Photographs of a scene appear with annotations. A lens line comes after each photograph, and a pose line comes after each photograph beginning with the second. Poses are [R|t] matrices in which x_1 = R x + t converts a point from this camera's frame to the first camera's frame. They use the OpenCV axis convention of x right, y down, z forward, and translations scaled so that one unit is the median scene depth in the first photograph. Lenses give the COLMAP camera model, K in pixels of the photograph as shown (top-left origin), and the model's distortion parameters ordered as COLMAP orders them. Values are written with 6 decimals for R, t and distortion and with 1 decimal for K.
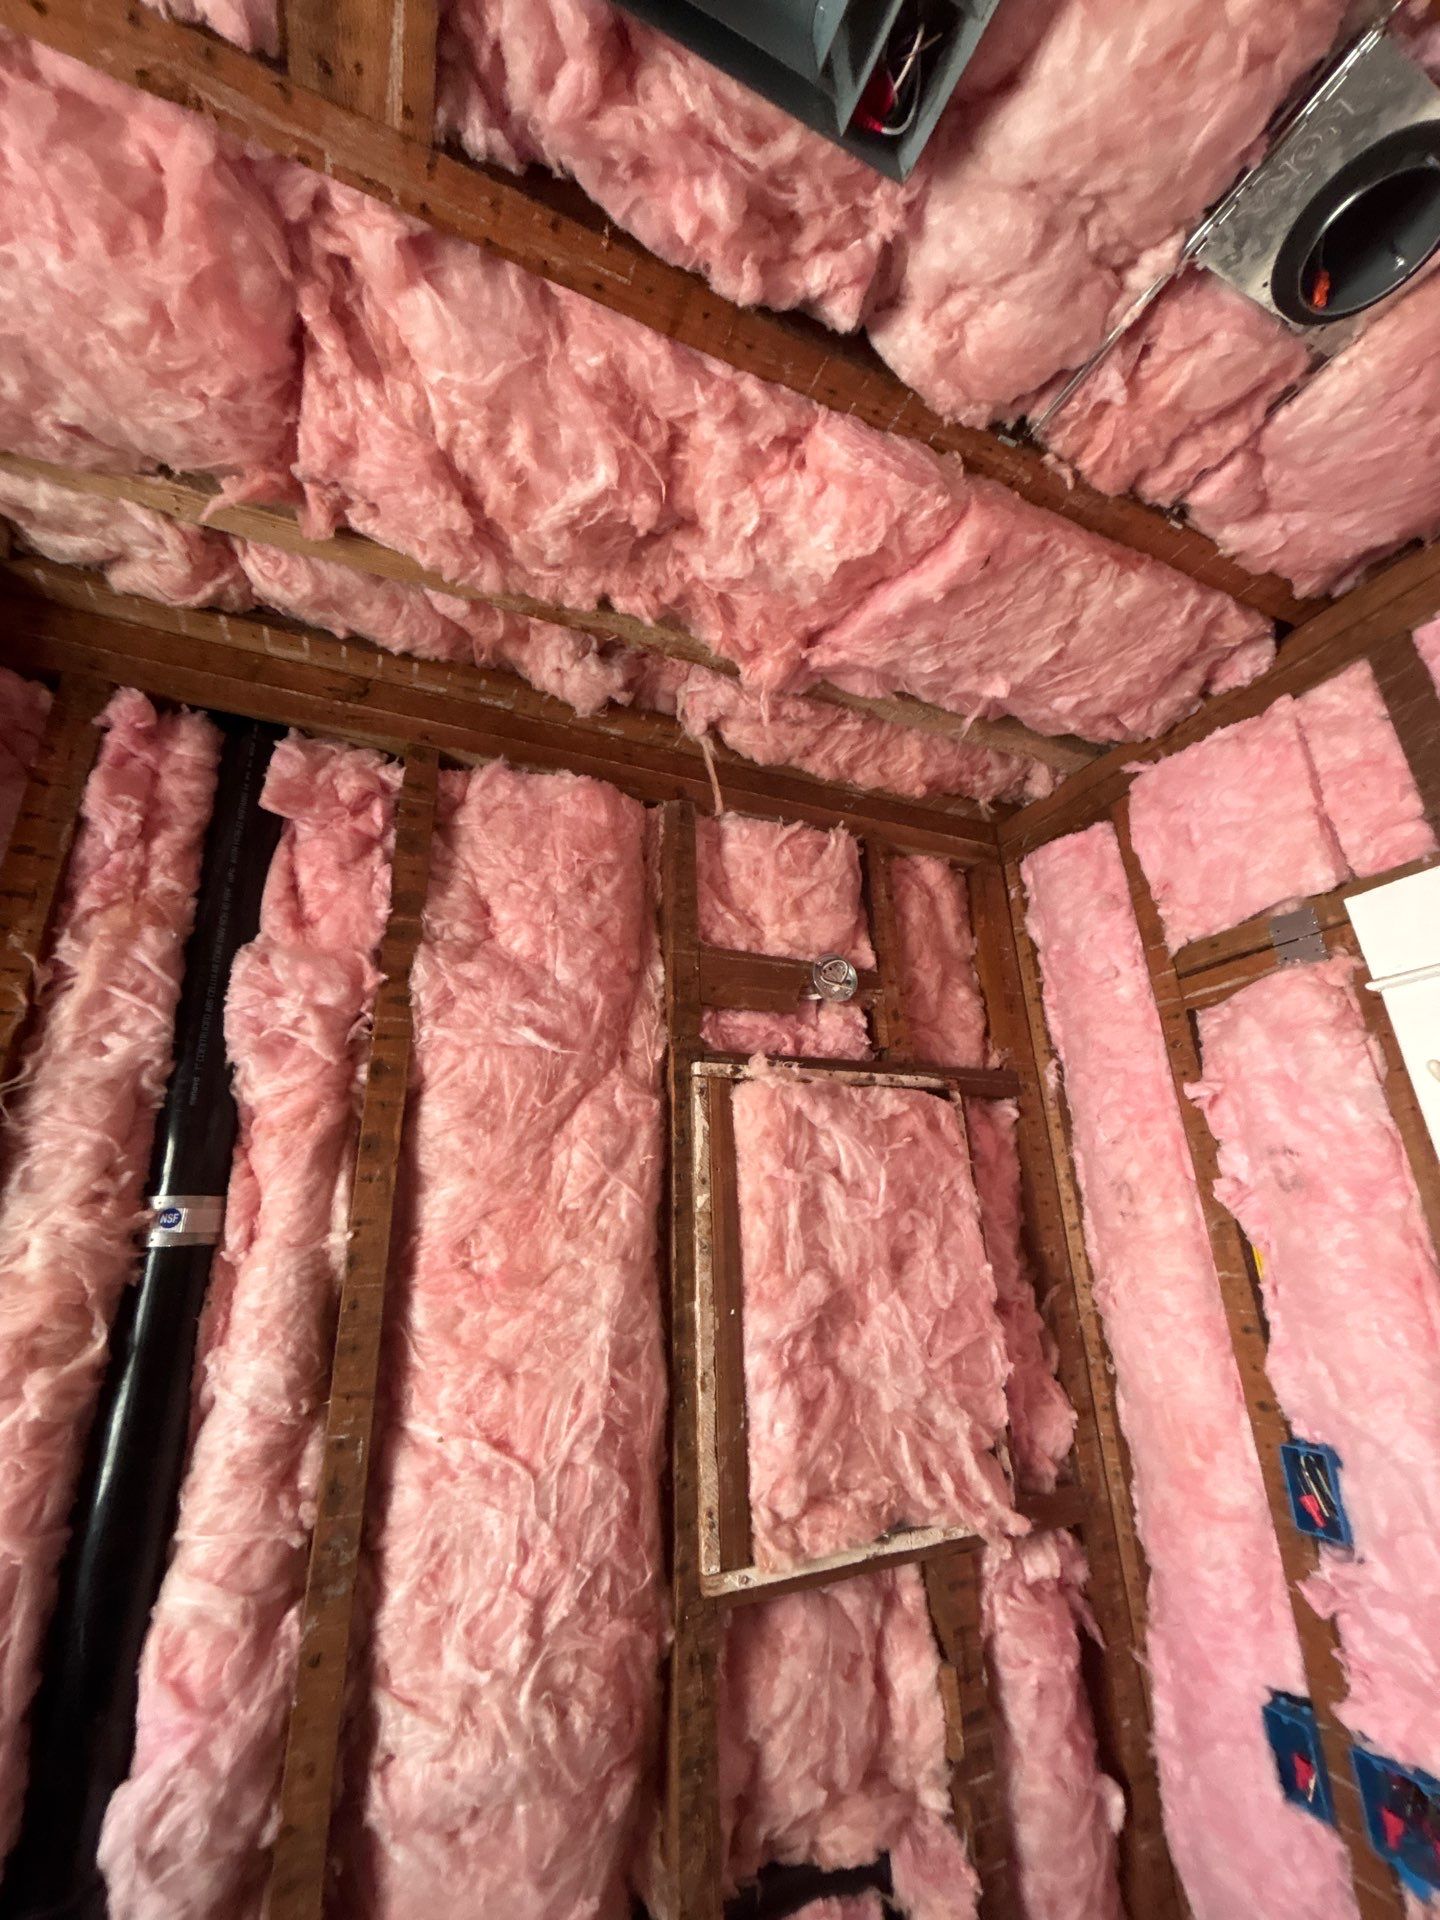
lens RADIAL K [[769.9, 0, 726.8], [0, 769.9, 960.4], [0, 0, 1]] dist [-0.006592, 0.001866]
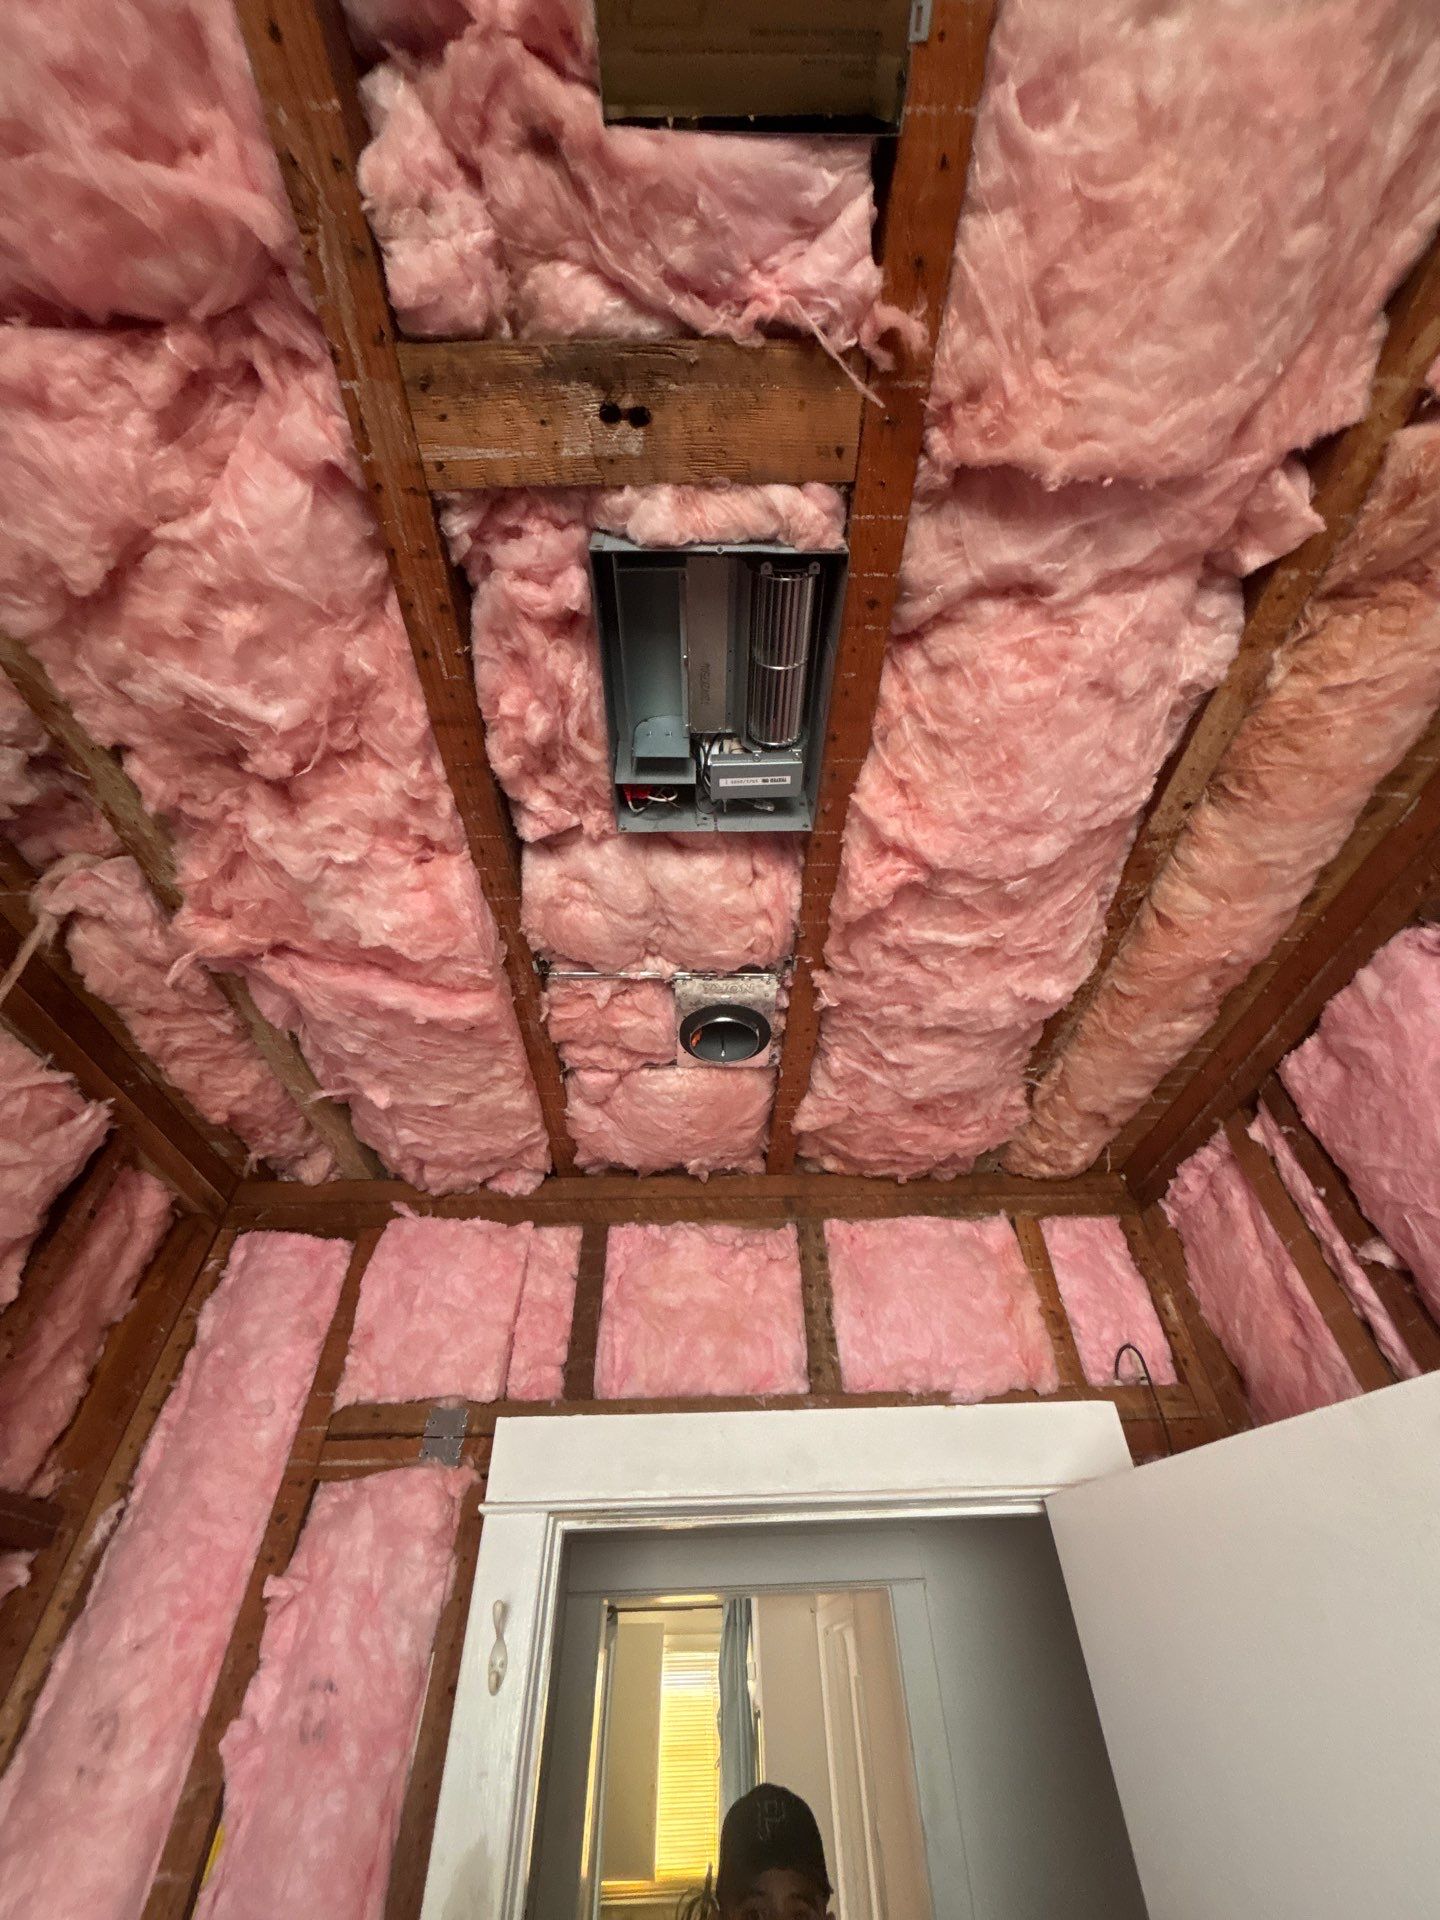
lens RADIAL K [[769.9, 0, 725.8], [0, 769.9, 965.3], [0, 0, 1]] dist [-0.006592, 0.001866]
pose [[0.404419, 0.654770, 0.638531, -0.265860], [-0.301620, 0.754599, -0.582756, -0.020094], [-0.863407, 0.043084, 0.502666, 0.061173]]
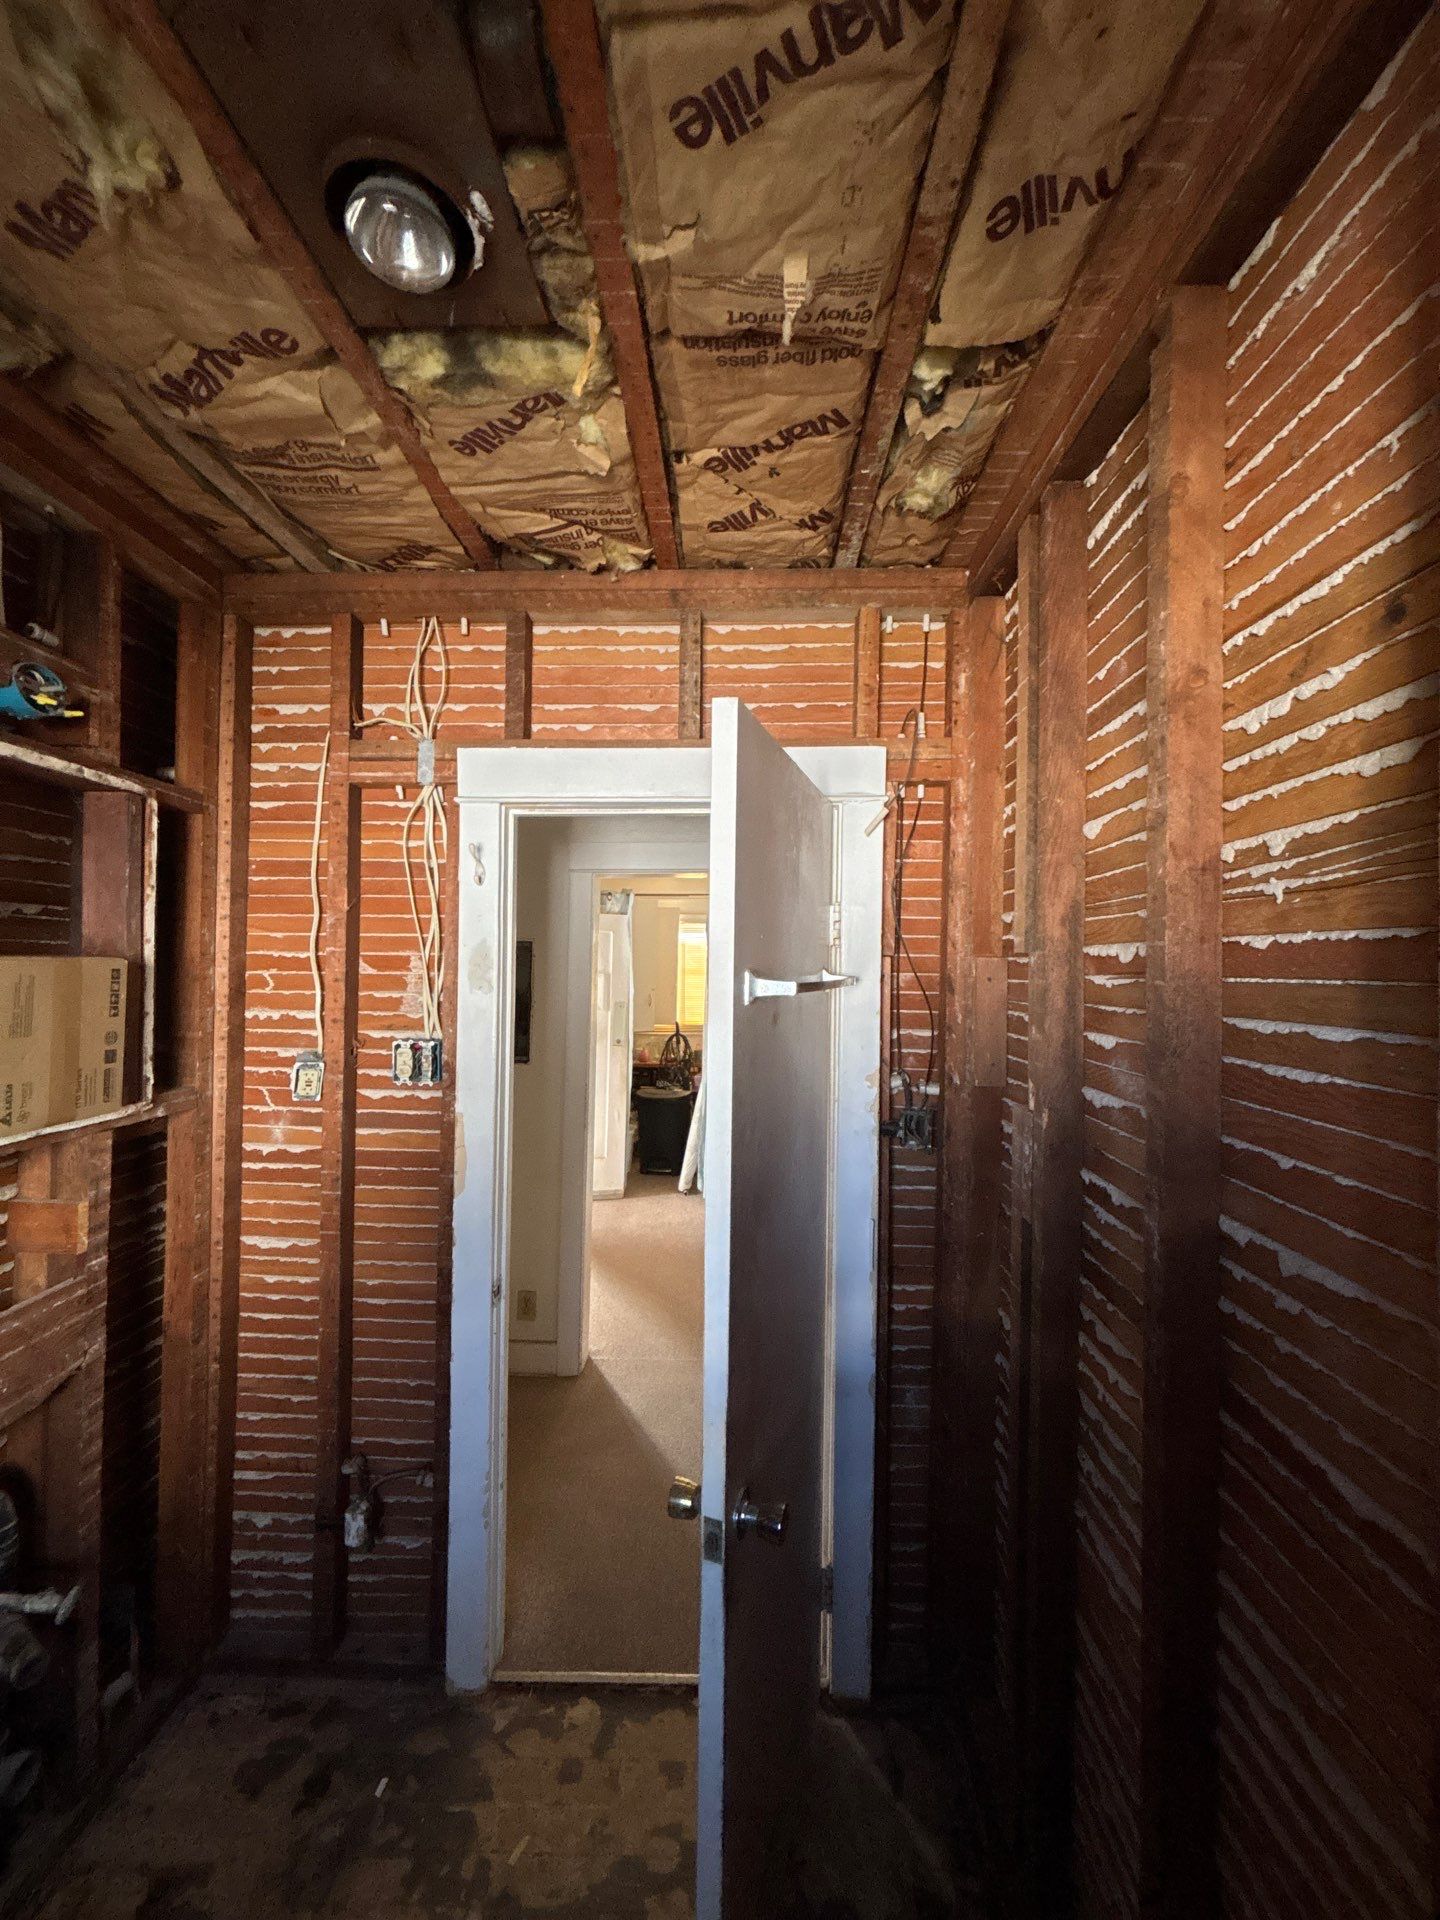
lens RADIAL K [[769.9, 0, 724.7], [0, 769.9, 969.4], [0, 0, 1]] dist [-0.006592, 0.001866]
pose [[0.441324, 0.041736, 0.896377, -0.464371], [-0.323129, 0.939298, 0.115356, -0.004895], [-0.837150, -0.340555, 0.428021, -0.405557]]
